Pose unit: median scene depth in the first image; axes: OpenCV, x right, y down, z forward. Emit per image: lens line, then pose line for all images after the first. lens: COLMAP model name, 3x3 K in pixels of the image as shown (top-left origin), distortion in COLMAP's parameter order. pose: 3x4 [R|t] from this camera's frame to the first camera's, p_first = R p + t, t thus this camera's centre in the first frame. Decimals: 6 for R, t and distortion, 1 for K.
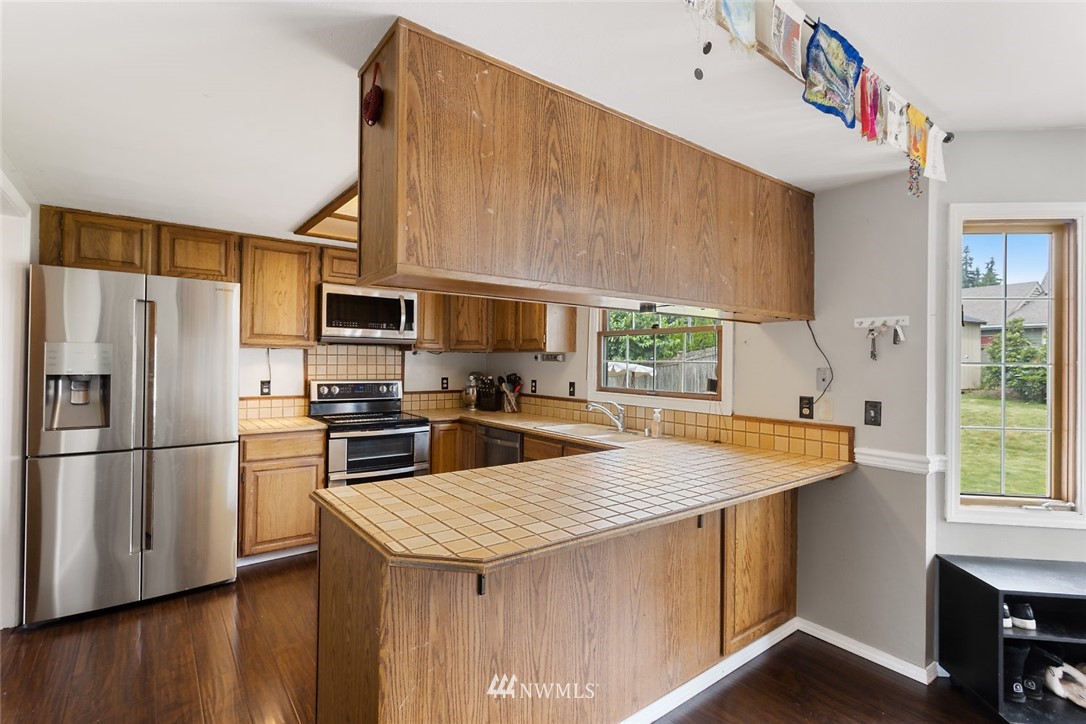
lens RADIAL K [[512.9, 0, 542.1], [0, 512.9, 357.6], [0, 0, 1]] dist [0.001101, 0.000797]
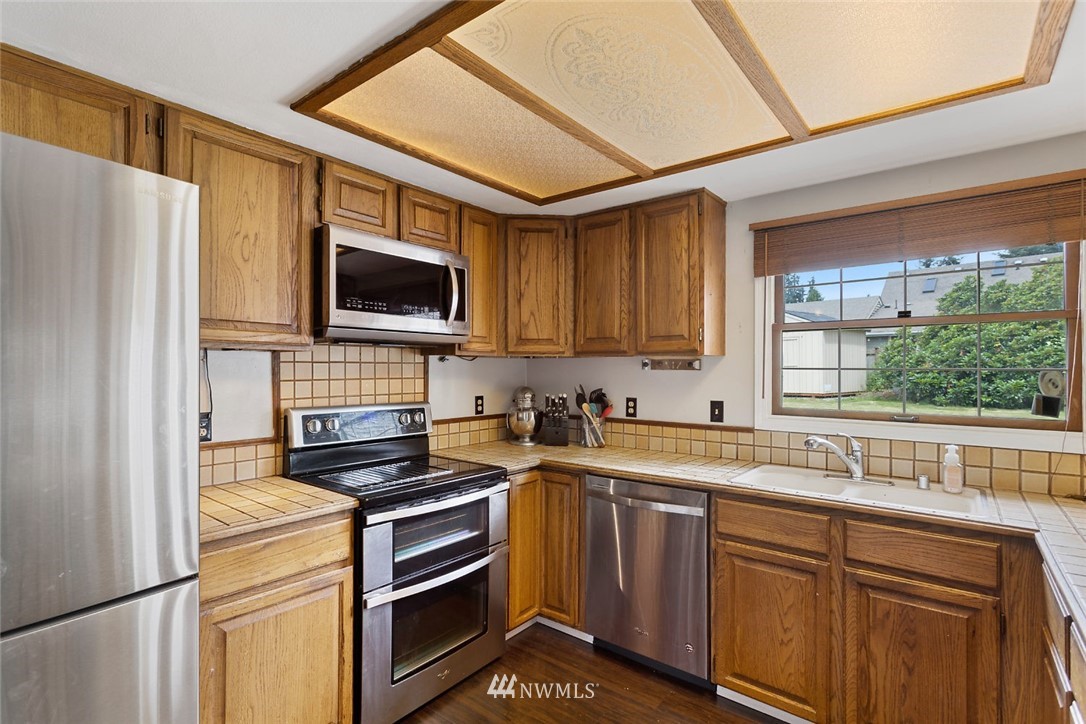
lens RADIAL K [[516.0, 0, 541.2], [0, 516.0, 367.7], [0, 0, 1]] dist [0.001030, 0.000711]
pose [[0.970830, -0.008730, 0.239608, -0.372758], [0.007499, 0.999954, 0.006051, -0.001152], [-0.239650, -0.004078, 0.970851, 0.472309]]
